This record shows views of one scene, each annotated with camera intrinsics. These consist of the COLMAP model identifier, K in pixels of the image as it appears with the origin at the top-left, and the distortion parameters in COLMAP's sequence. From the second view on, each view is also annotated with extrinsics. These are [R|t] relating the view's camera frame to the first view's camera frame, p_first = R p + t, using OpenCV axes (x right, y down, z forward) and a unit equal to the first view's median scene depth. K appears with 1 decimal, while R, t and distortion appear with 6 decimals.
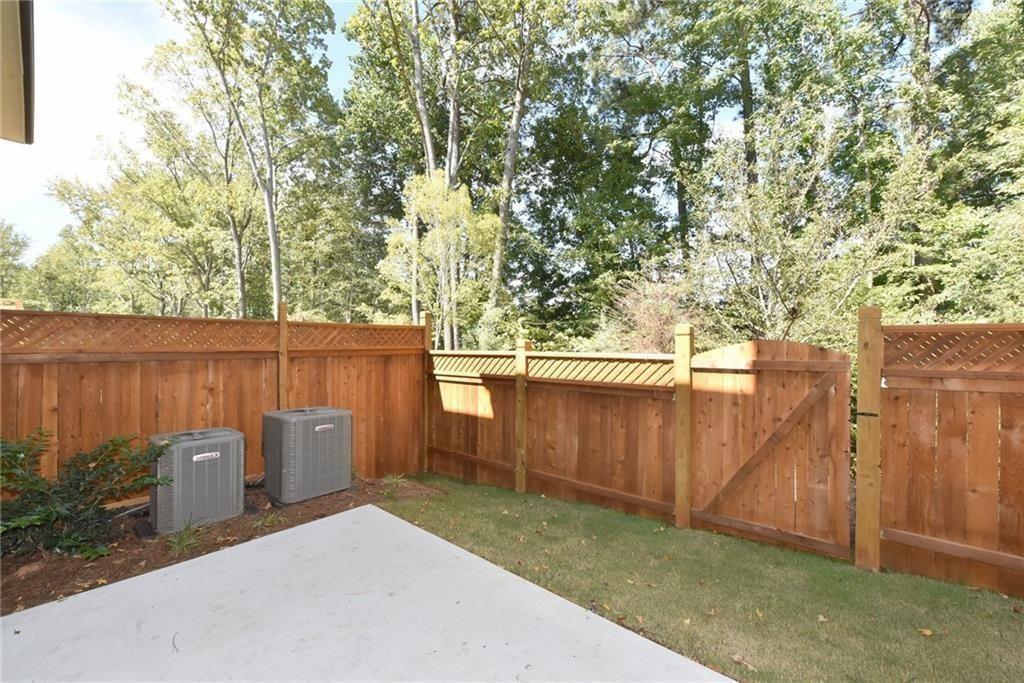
lens RADIAL K [[404.9, 0, 510.9], [0, 404.9, 345.4], [0, 0, 1]] dist [-0.008384, -0.000491]
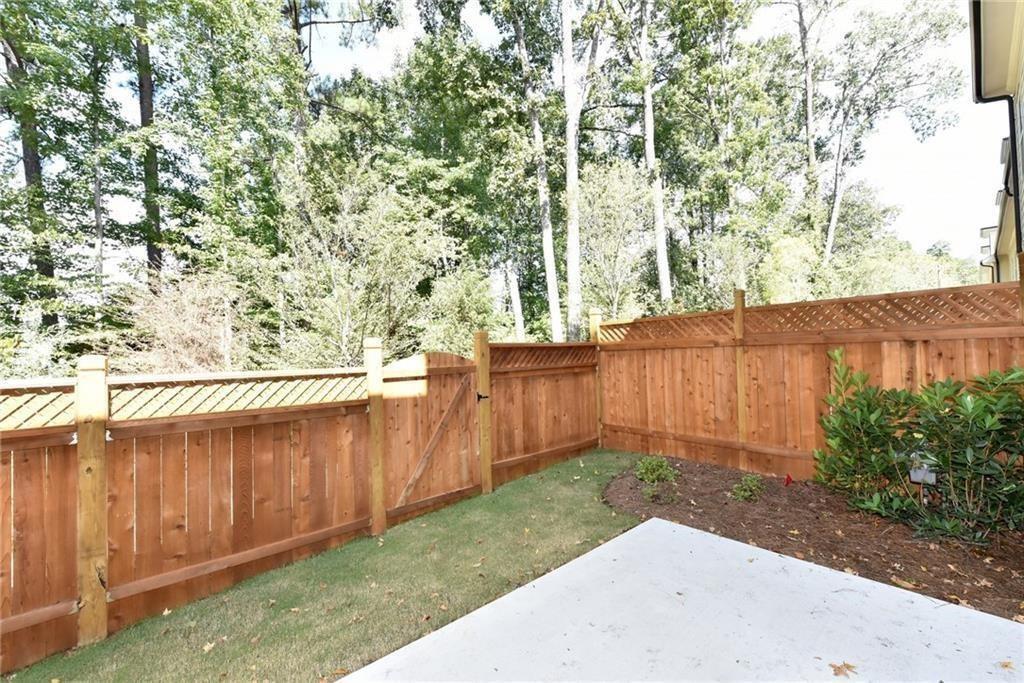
lens RADIAL K [[404.9, 0, 510.9], [0, 404.9, 345.4], [0, 0, 1]] dist [-0.008384, -0.000491]
pose [[0.164556, 0.017385, 0.986214, -0.580180], [0.030762, 0.999268, -0.022748, 0.002084], [-0.985888, 0.034081, 0.163901, 0.504296]]
